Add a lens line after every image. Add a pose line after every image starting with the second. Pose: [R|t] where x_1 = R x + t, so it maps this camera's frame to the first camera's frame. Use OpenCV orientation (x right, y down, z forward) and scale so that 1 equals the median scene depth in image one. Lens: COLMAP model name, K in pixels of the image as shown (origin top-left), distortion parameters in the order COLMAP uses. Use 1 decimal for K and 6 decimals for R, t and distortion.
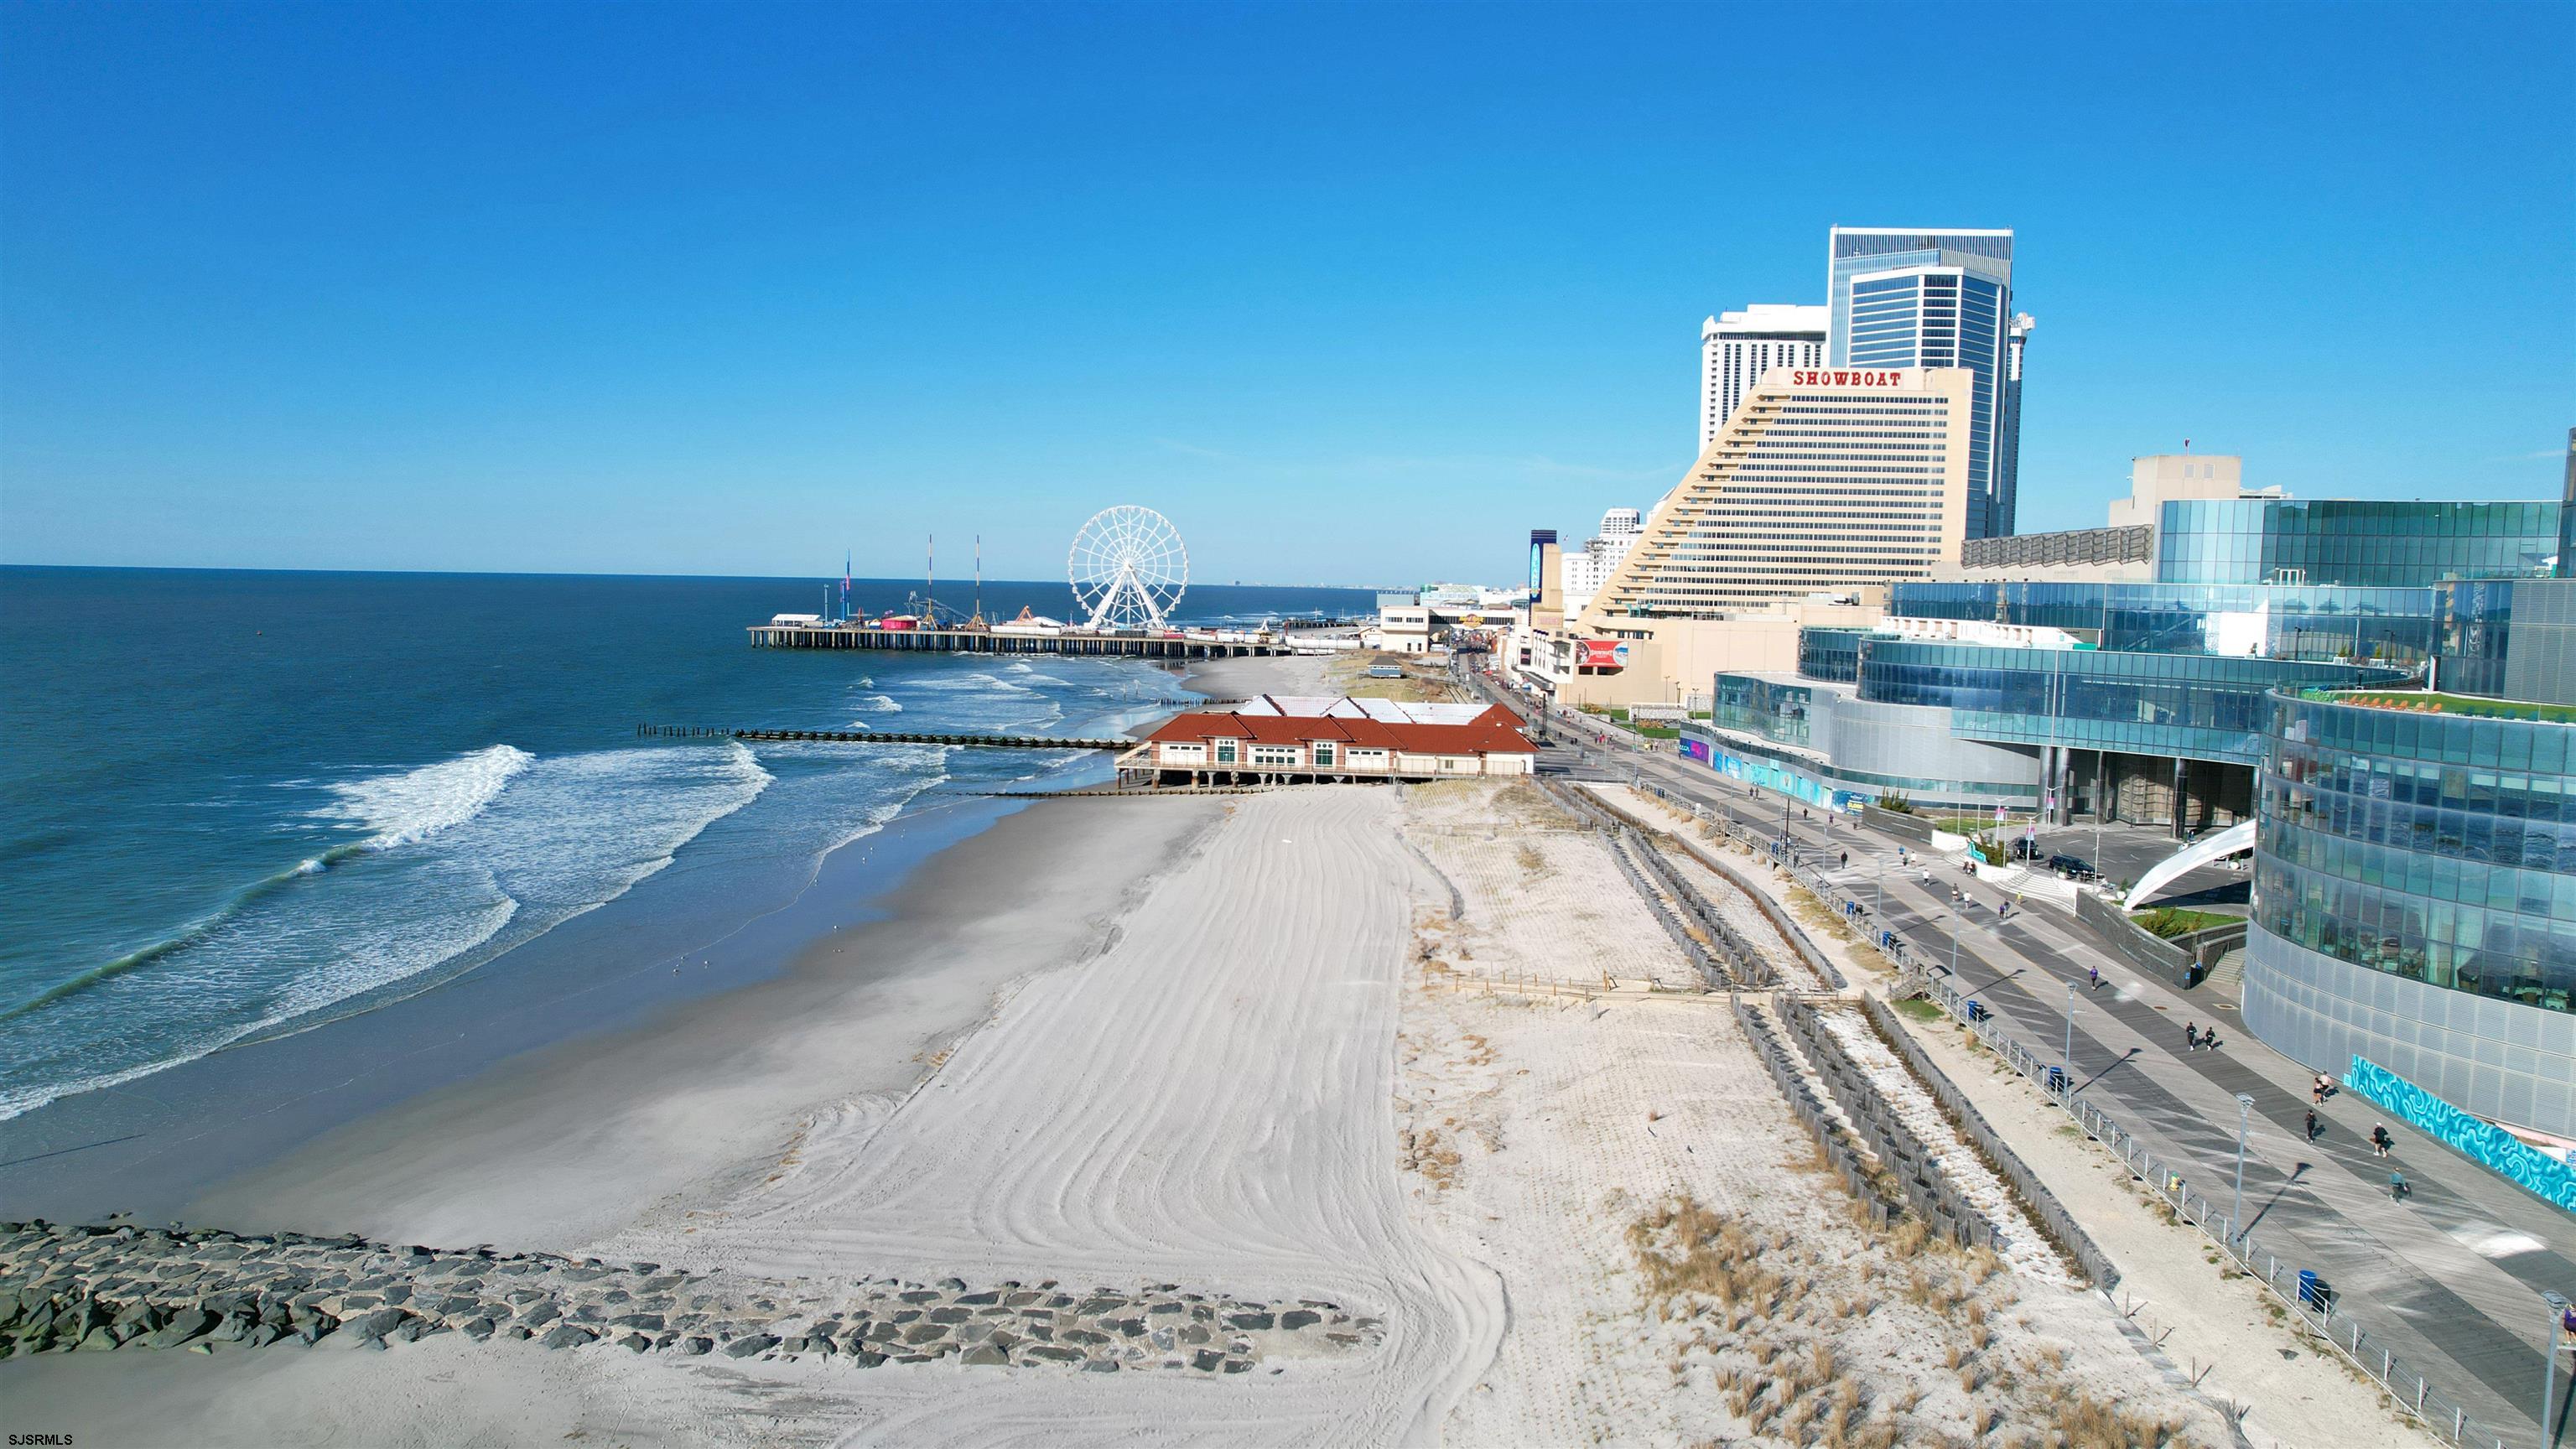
lens RADIAL K [[1667.7, 0, 1284.5], [0, 1667.7, 723.2], [0, 0, 1]] dist [-0.076189, 0.065789]
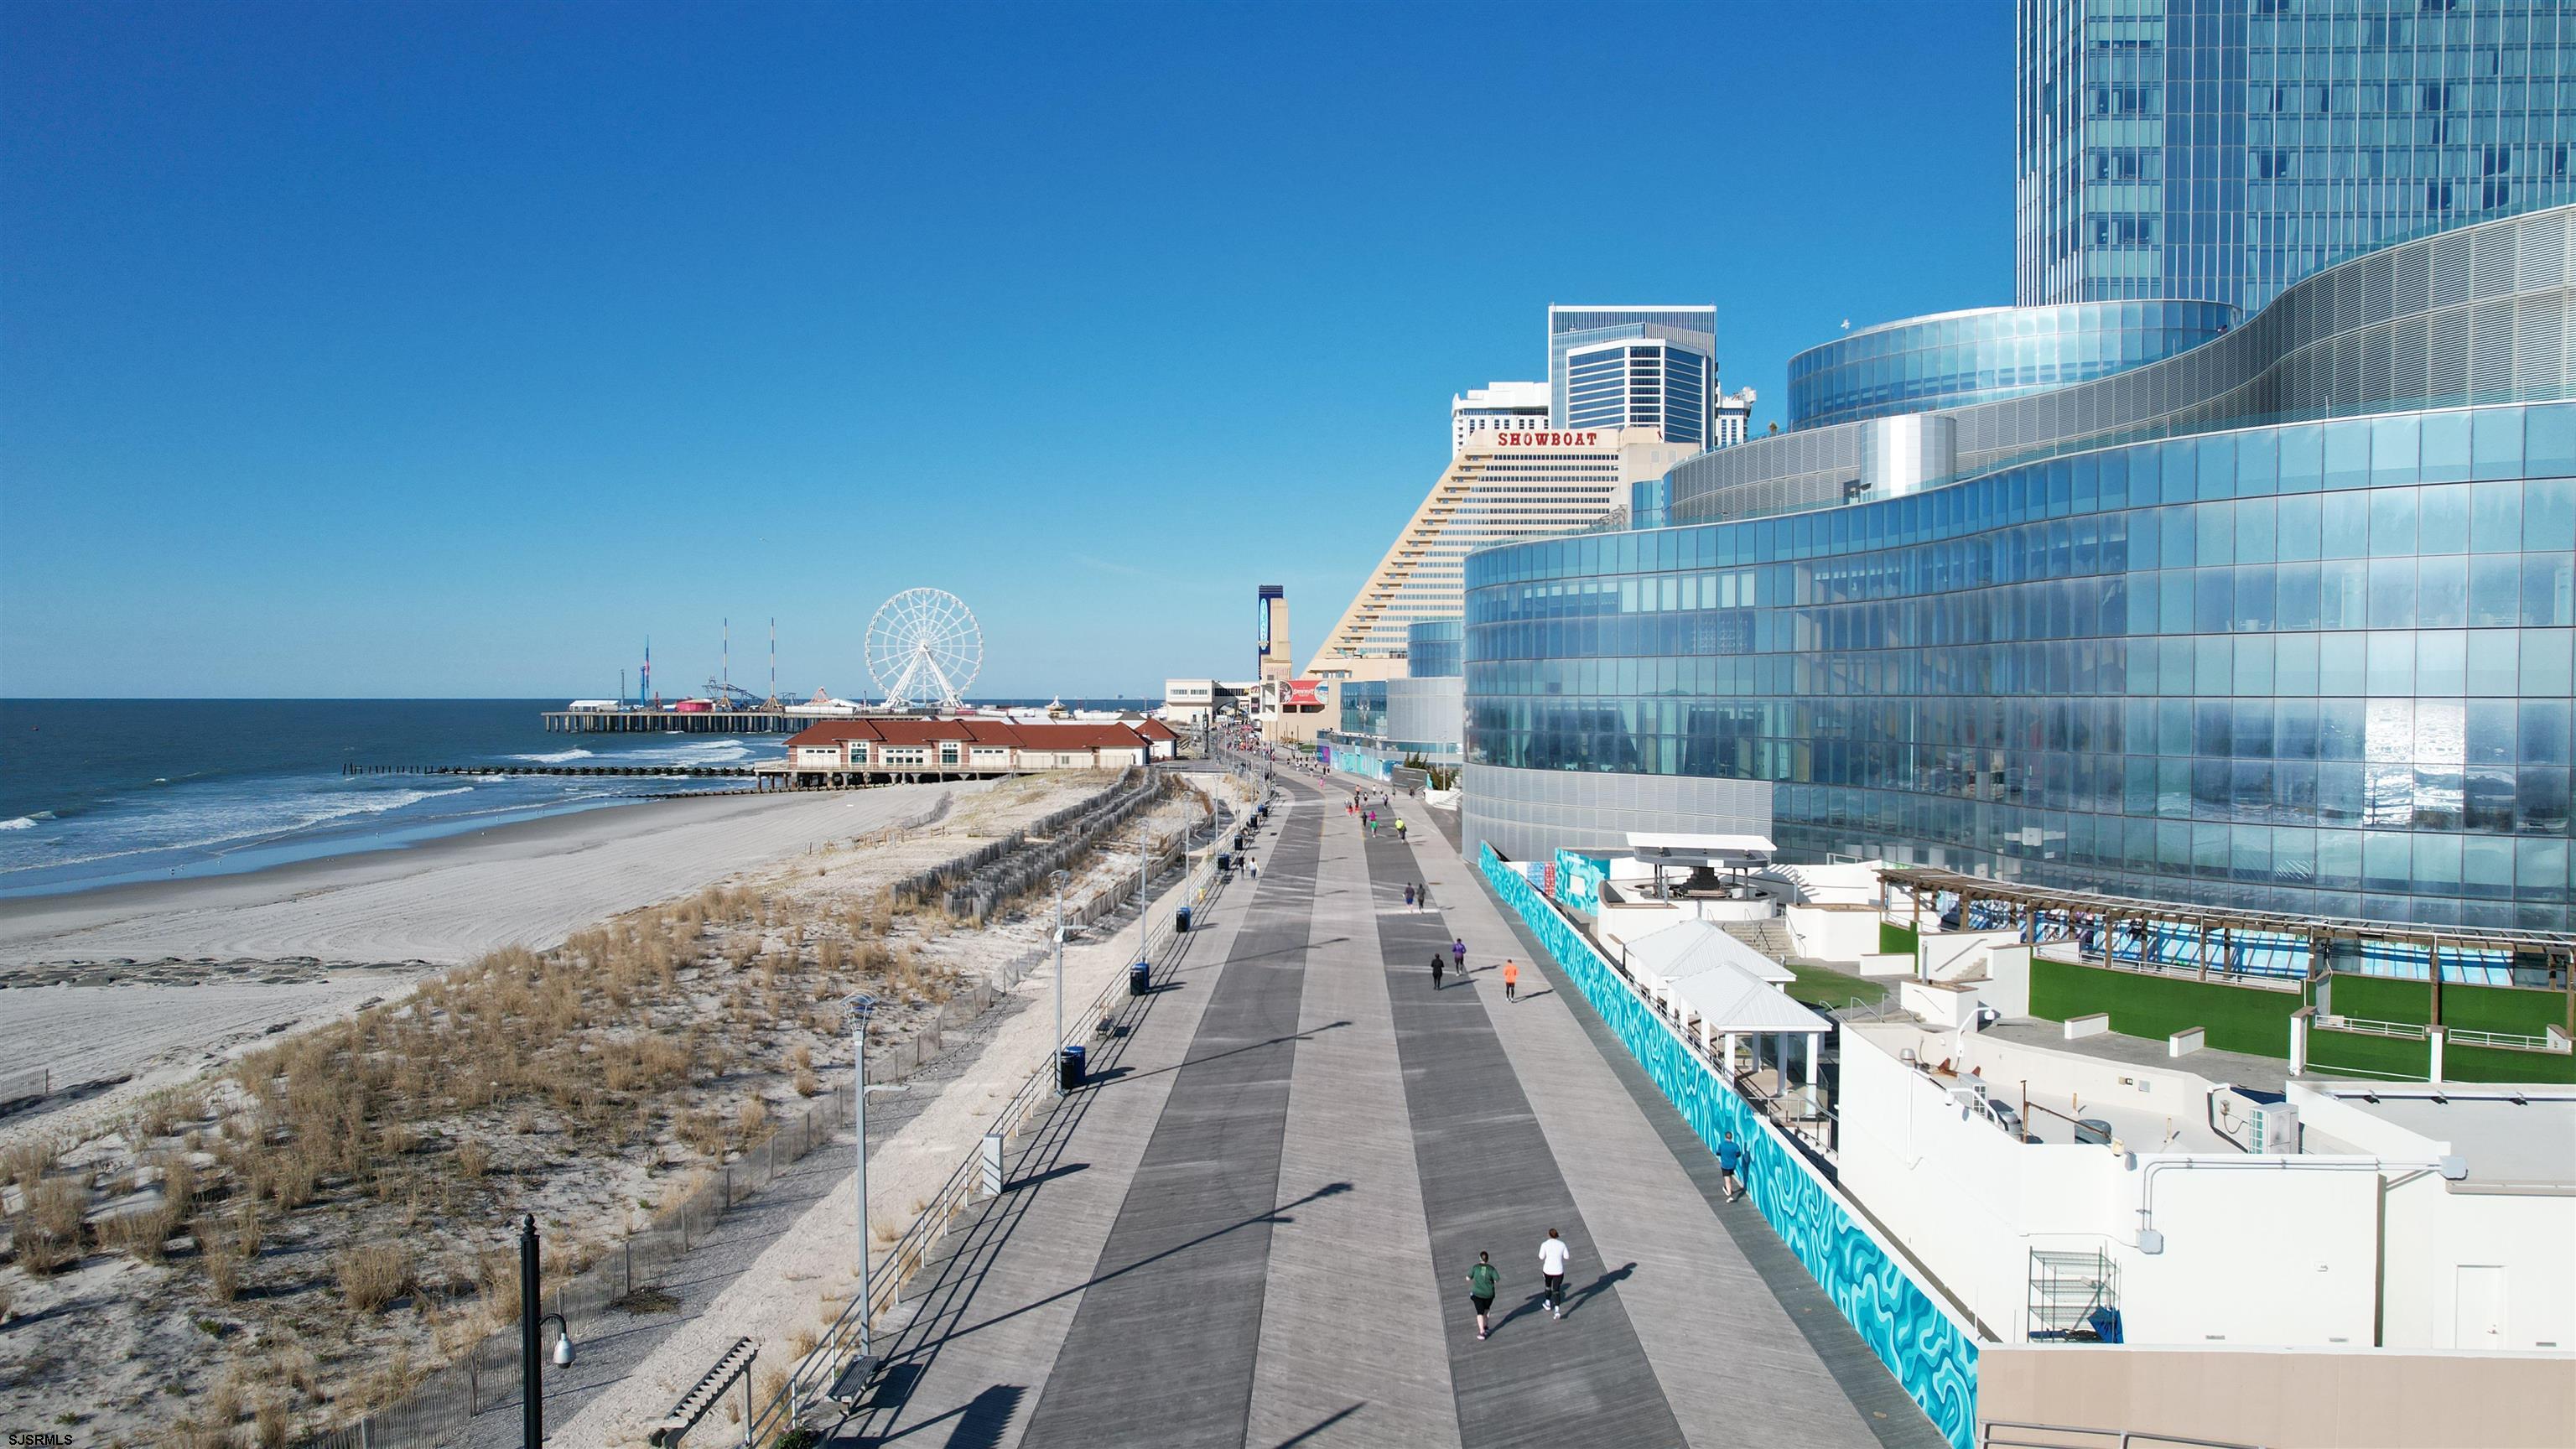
lens RADIAL K [[1667.7, 0, 1300.7], [0, 1667.7, 720.7], [0, 0, 1]] dist [-0.076189, 0.065789]
pose [[0.997444, -0.019009, 0.068879, 0.103809], [0.023964, 0.997128, -0.071846, 0.047073], [-0.067315, 0.073313, 0.995035, -0.047754]]
